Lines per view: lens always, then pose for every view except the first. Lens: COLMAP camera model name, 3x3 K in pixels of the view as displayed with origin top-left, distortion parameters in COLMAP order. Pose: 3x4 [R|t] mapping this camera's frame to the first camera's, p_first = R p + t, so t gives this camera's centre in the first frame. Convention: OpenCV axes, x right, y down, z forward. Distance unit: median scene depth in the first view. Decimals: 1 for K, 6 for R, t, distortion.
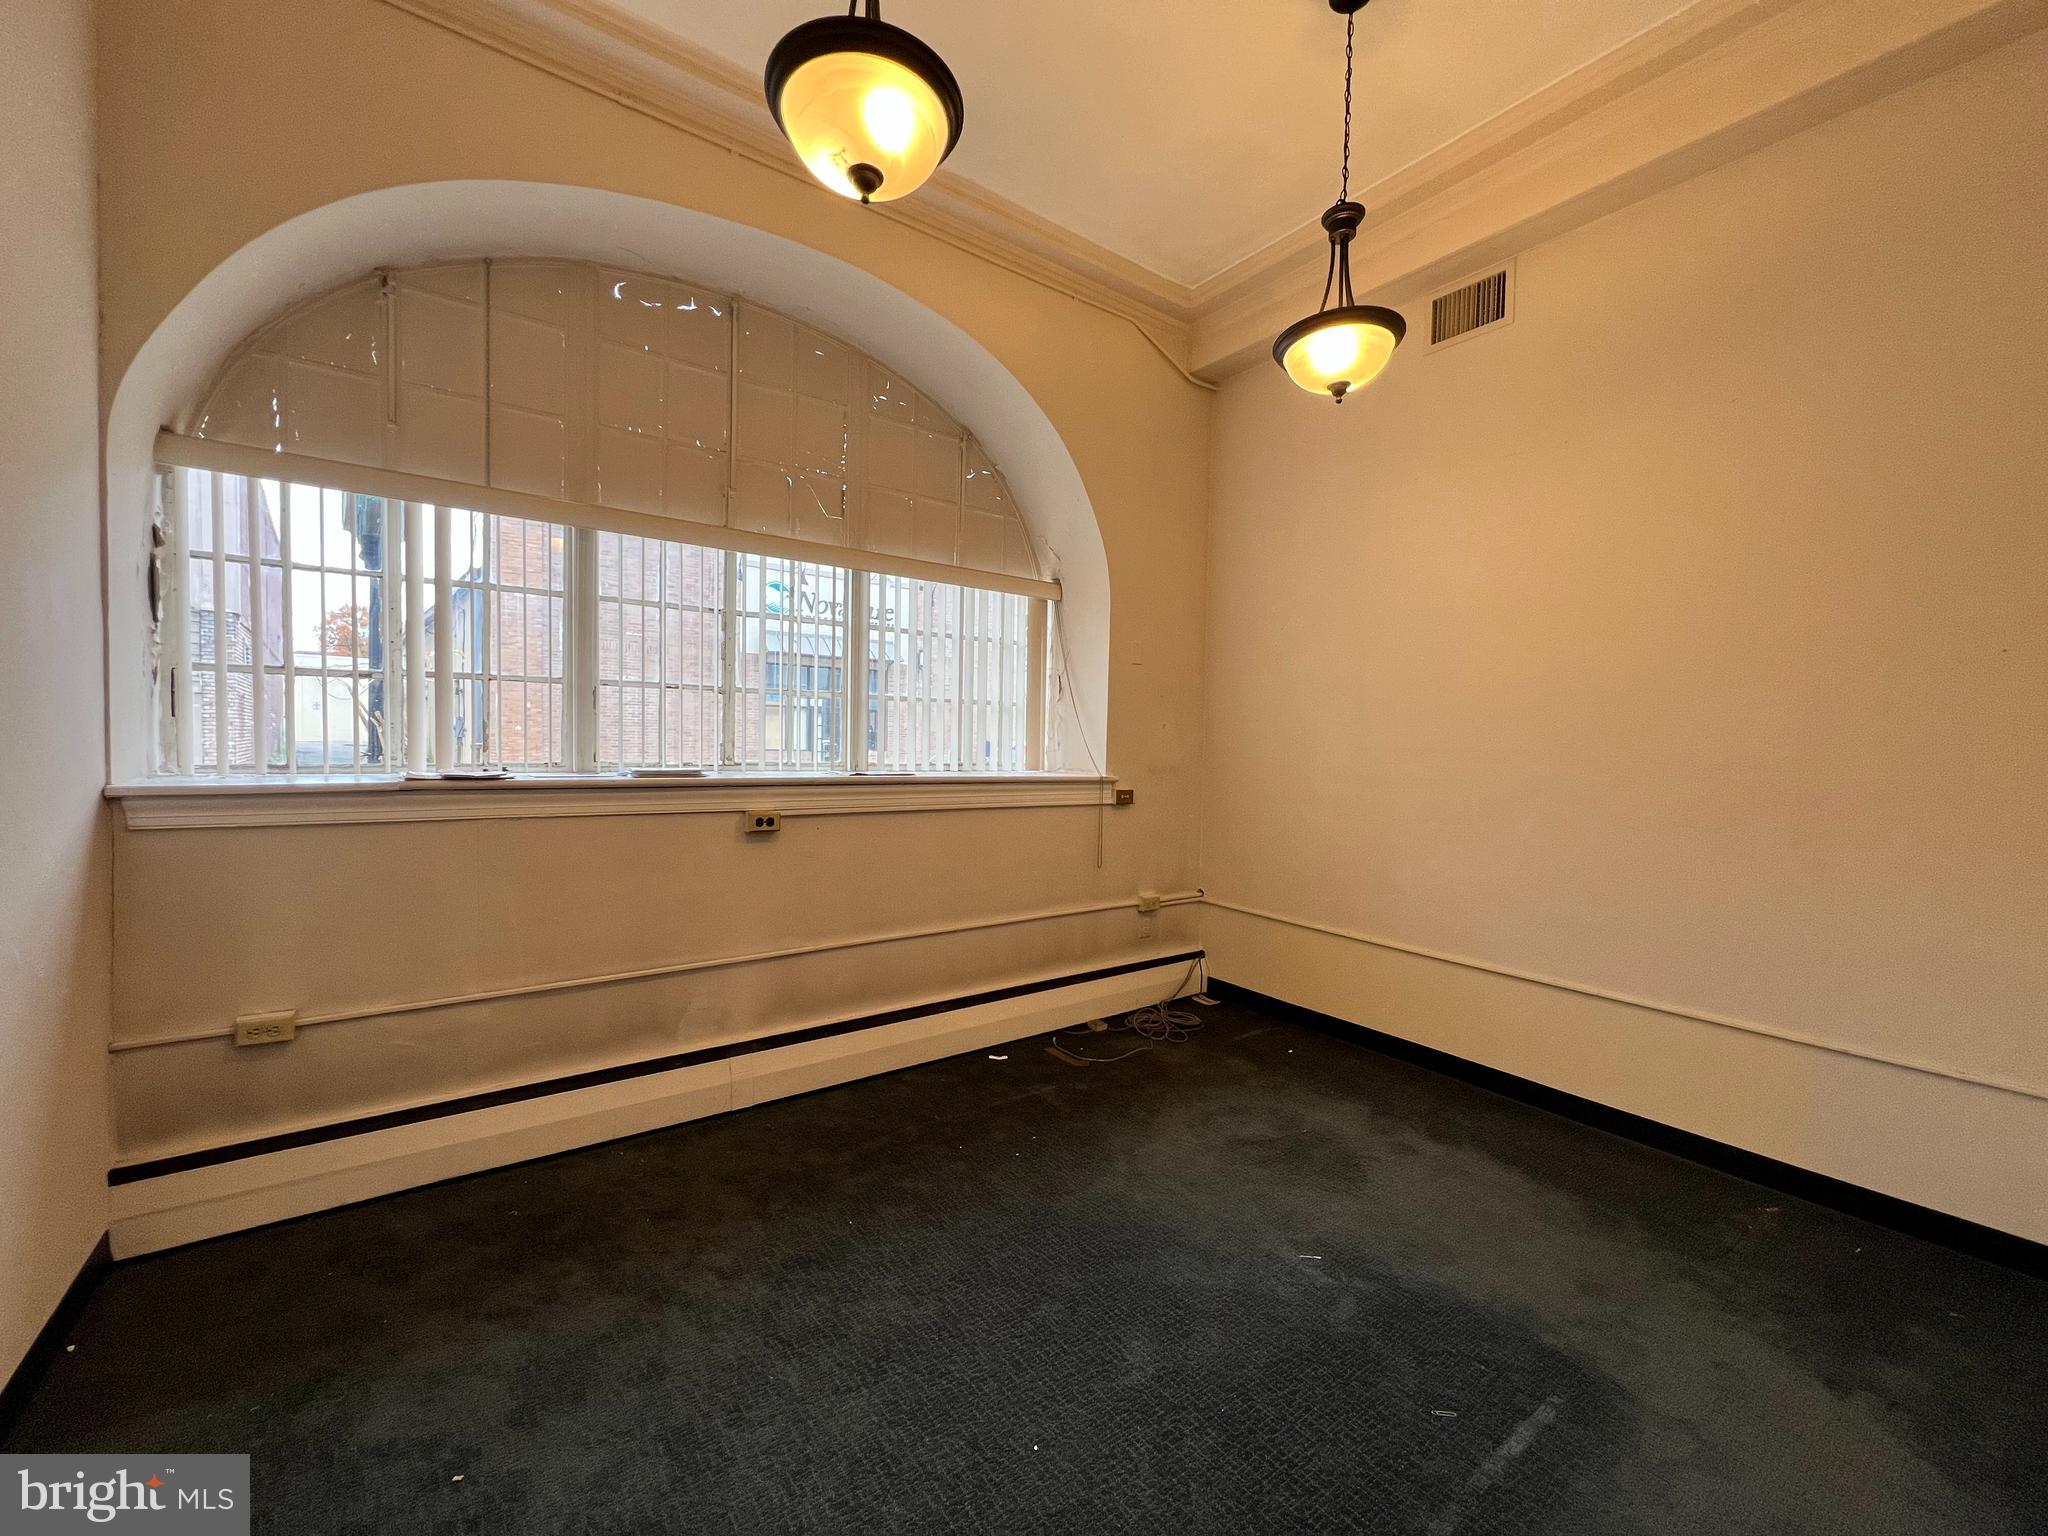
lens RADIAL K [[819.5, 0, 1019.9], [0, 819.5, 776.6], [0, 0, 1]] dist [-0.001499, 0.000641]
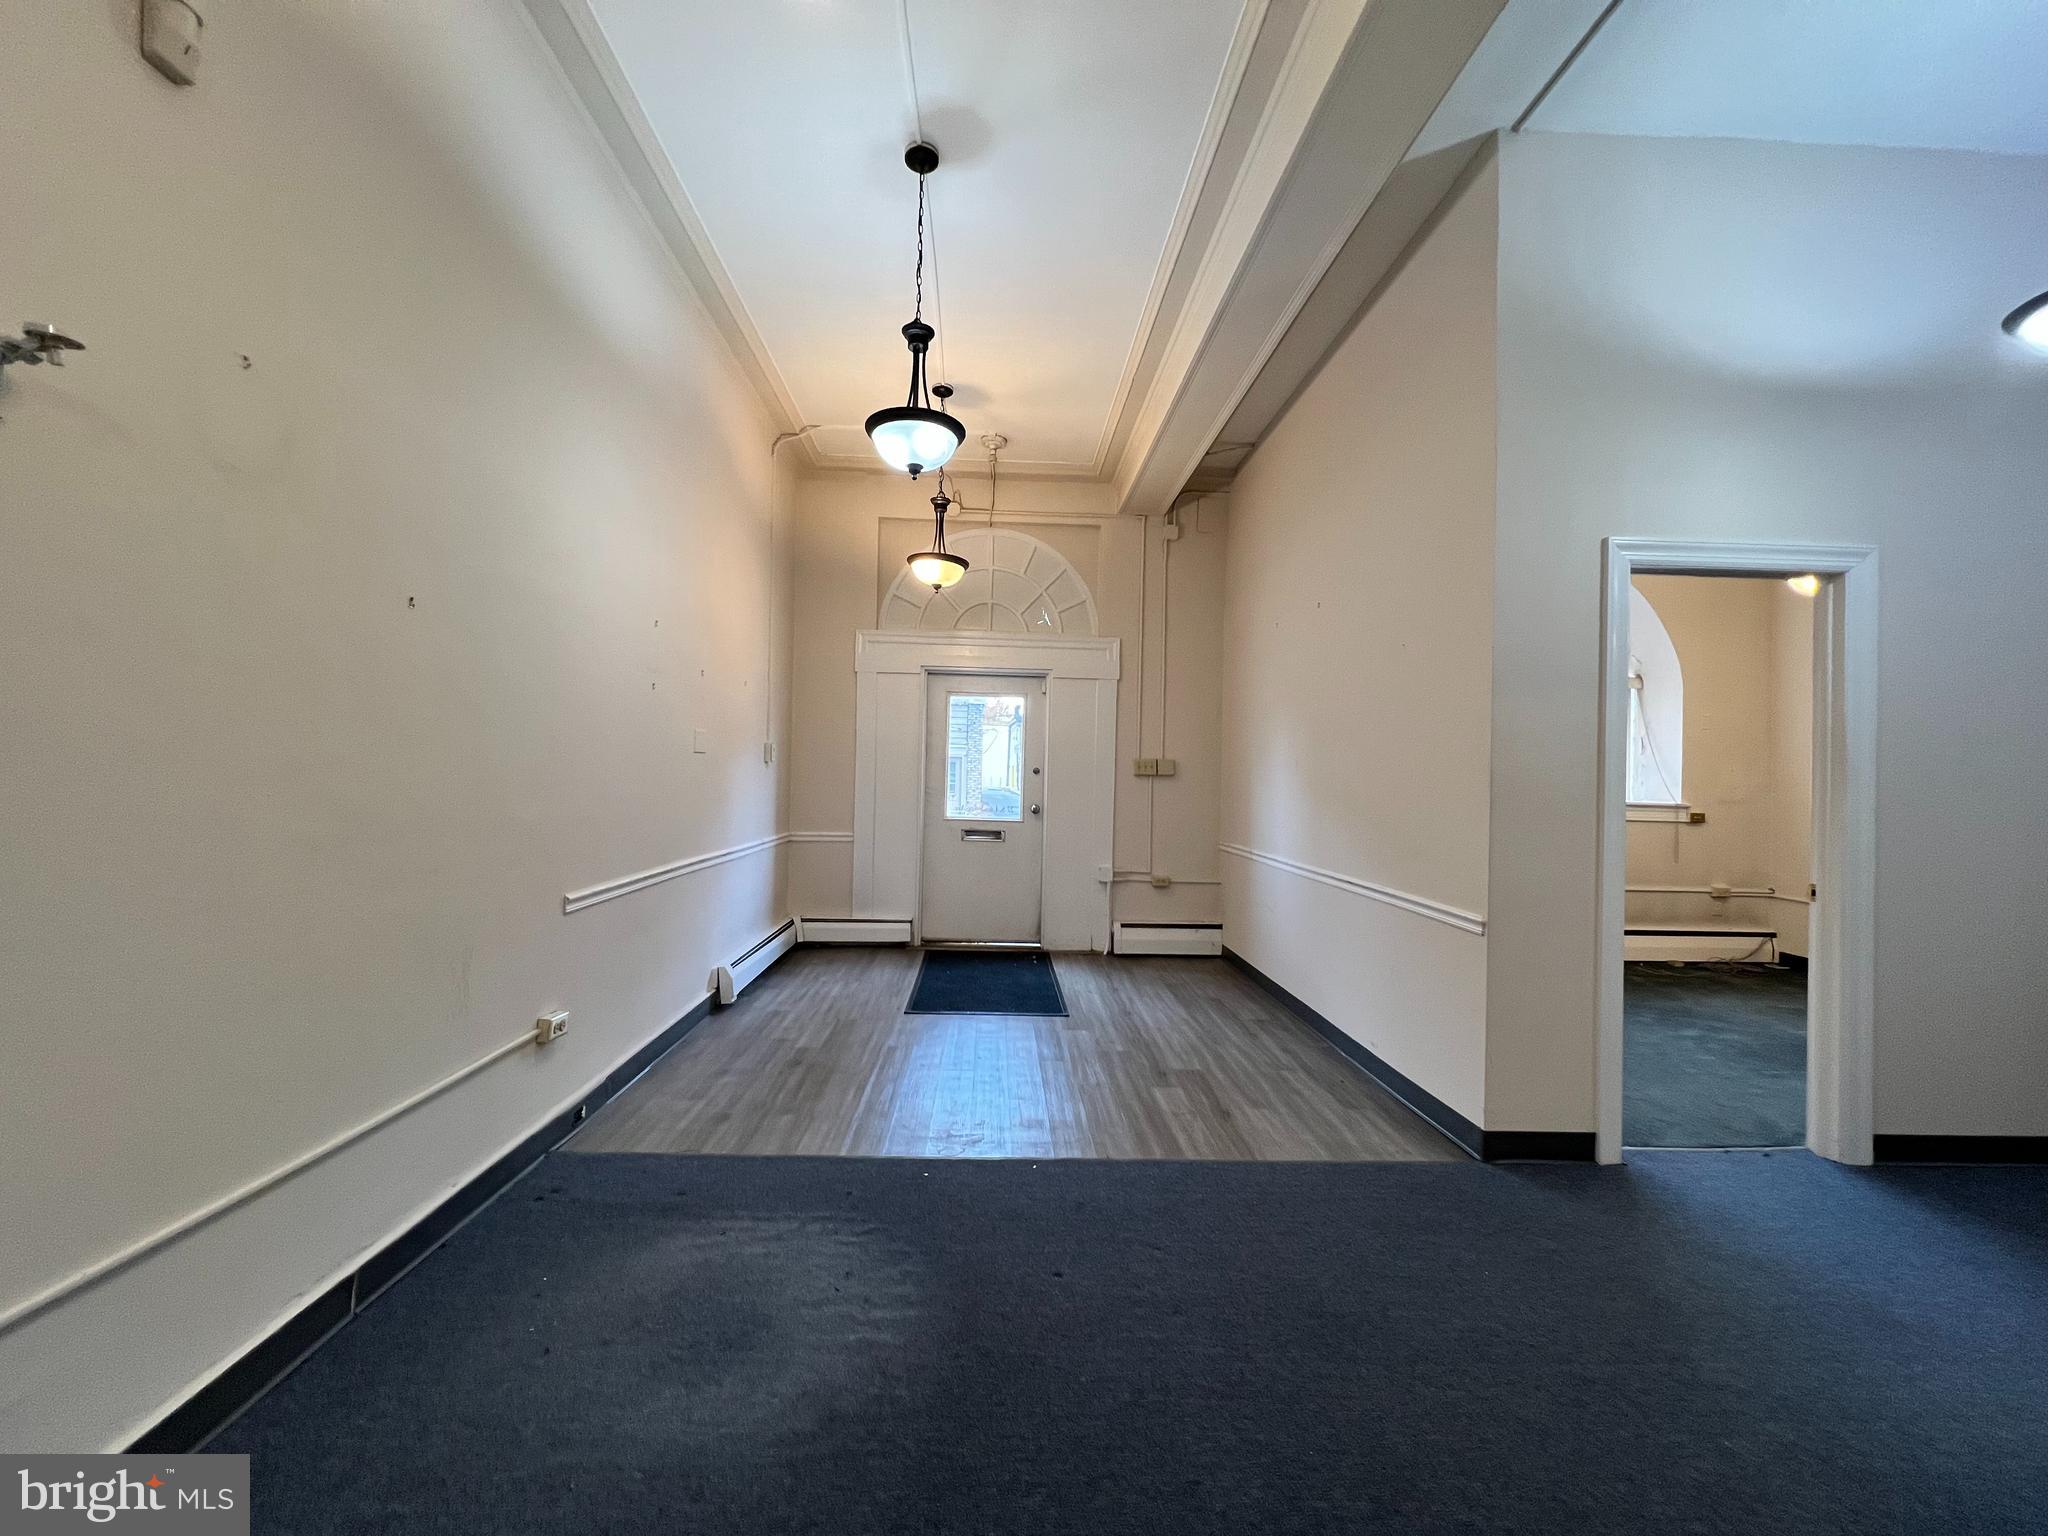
lens RADIAL K [[819.5, 0, 1016.5], [0, 819.5, 770.6], [0, 0, 1]] dist [-0.001499, 0.000641]
pose [[0.826528, -0.005895, -0.562865, -0.068943], [-0.032119, 0.997822, -0.057615, 0.076915], [0.561979, 0.065700, 0.824538, -1.113445]]
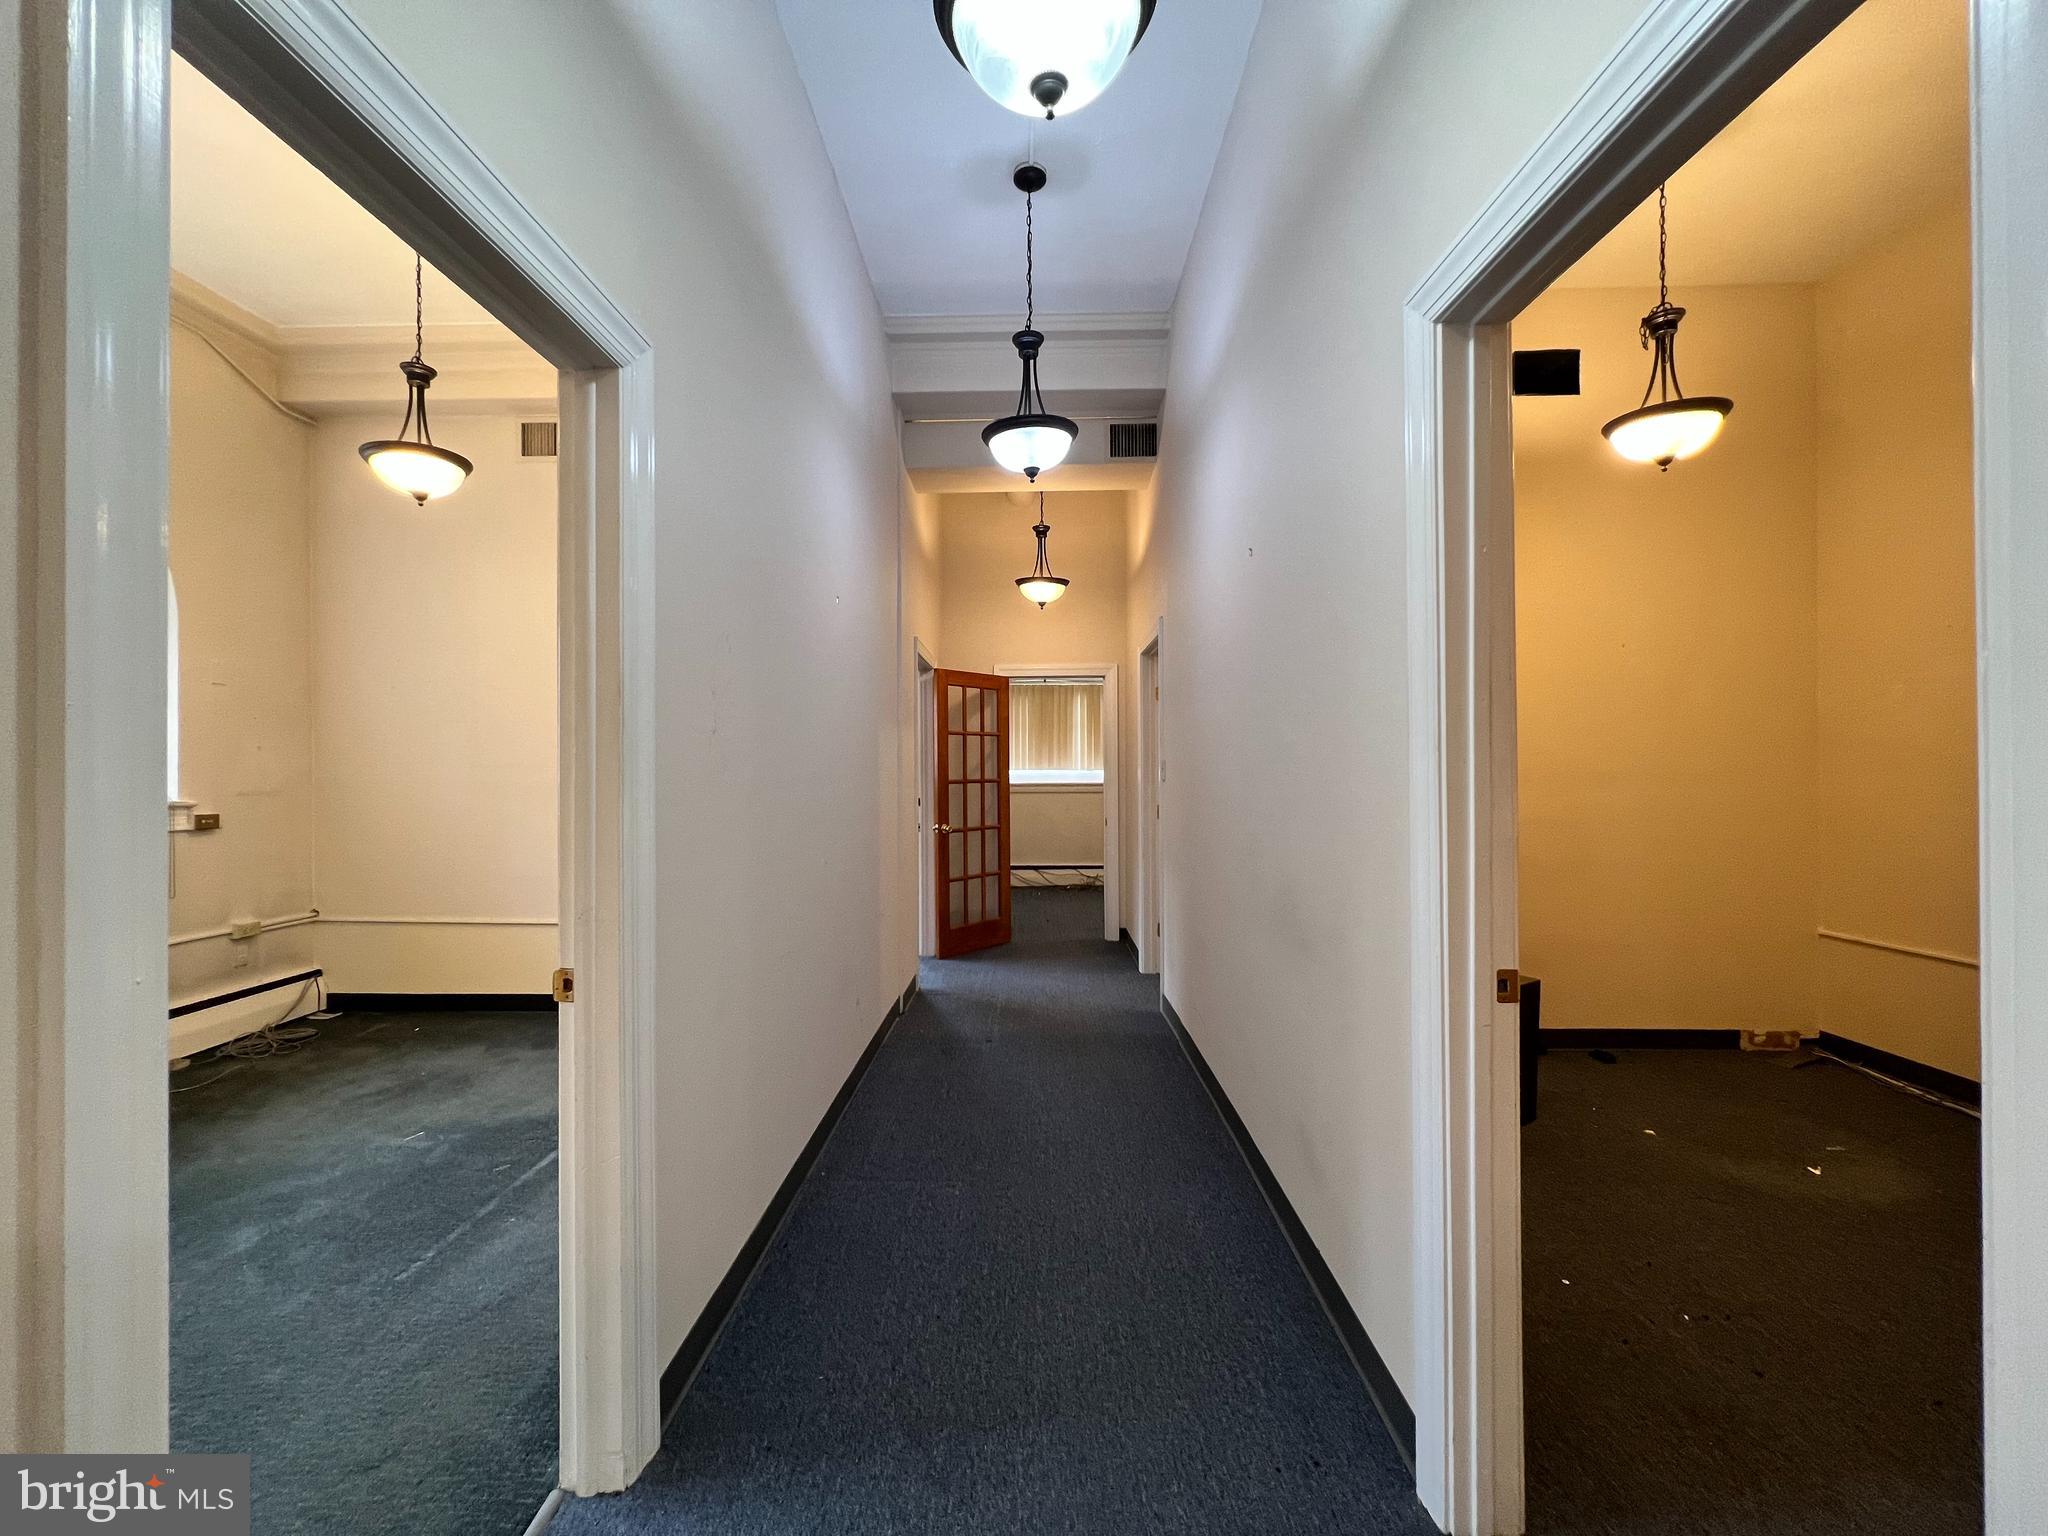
lens RADIAL K [[819.5, 0, 1016.9], [0, 819.5, 765.8], [0, 0, 1]] dist [-0.001499, 0.000641]
pose [[0.610349, -0.019414, 0.791895, -0.060380], [0.054488, 0.998361, -0.017520, 0.032954], [-0.790257, 0.053842, 0.610406, -0.398687]]
